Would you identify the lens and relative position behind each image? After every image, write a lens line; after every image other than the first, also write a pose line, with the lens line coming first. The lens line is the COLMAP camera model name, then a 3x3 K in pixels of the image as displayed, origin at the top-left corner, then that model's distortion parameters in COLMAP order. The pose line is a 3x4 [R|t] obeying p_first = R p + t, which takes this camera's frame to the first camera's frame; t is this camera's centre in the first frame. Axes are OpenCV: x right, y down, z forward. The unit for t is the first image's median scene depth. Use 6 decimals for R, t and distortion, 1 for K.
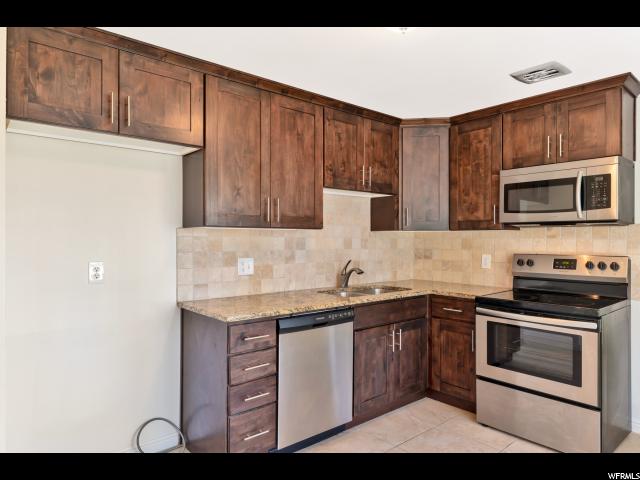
lens RADIAL K [[415.5, 0, 322.5], [0, 415.5, 238.8], [0, 0, 1]] dist [0.009492, -0.009004]
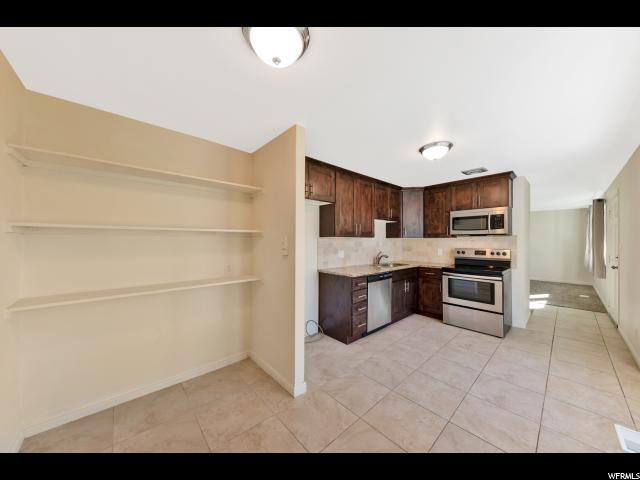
lens RADIAL K [[220.0, 0, 320.0], [0, 220.0, 239.5], [0, 0, 1]] dist [-0.002208, 0.000071]
pose [[0.999865, -0.000211, 0.016426, -0.318851], [0.000347, 0.999966, -0.008287, -0.002546], [-0.016423, 0.008291, 0.999831, -0.187492]]
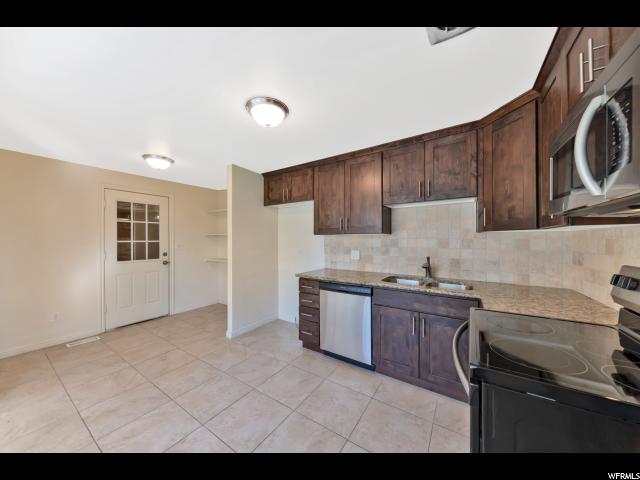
lens RADIAL K [[220.0, 0, 322.1], [0, 220.0, 239.5], [0, 0, 1]] dist [-0.002208, 0.000071]
pose [[0.276607, -0.006790, -0.960959, 0.715327], [-0.001071, 0.999972, -0.007374, 0.004500], [0.960983, 0.003069, 0.276592, 0.586993]]
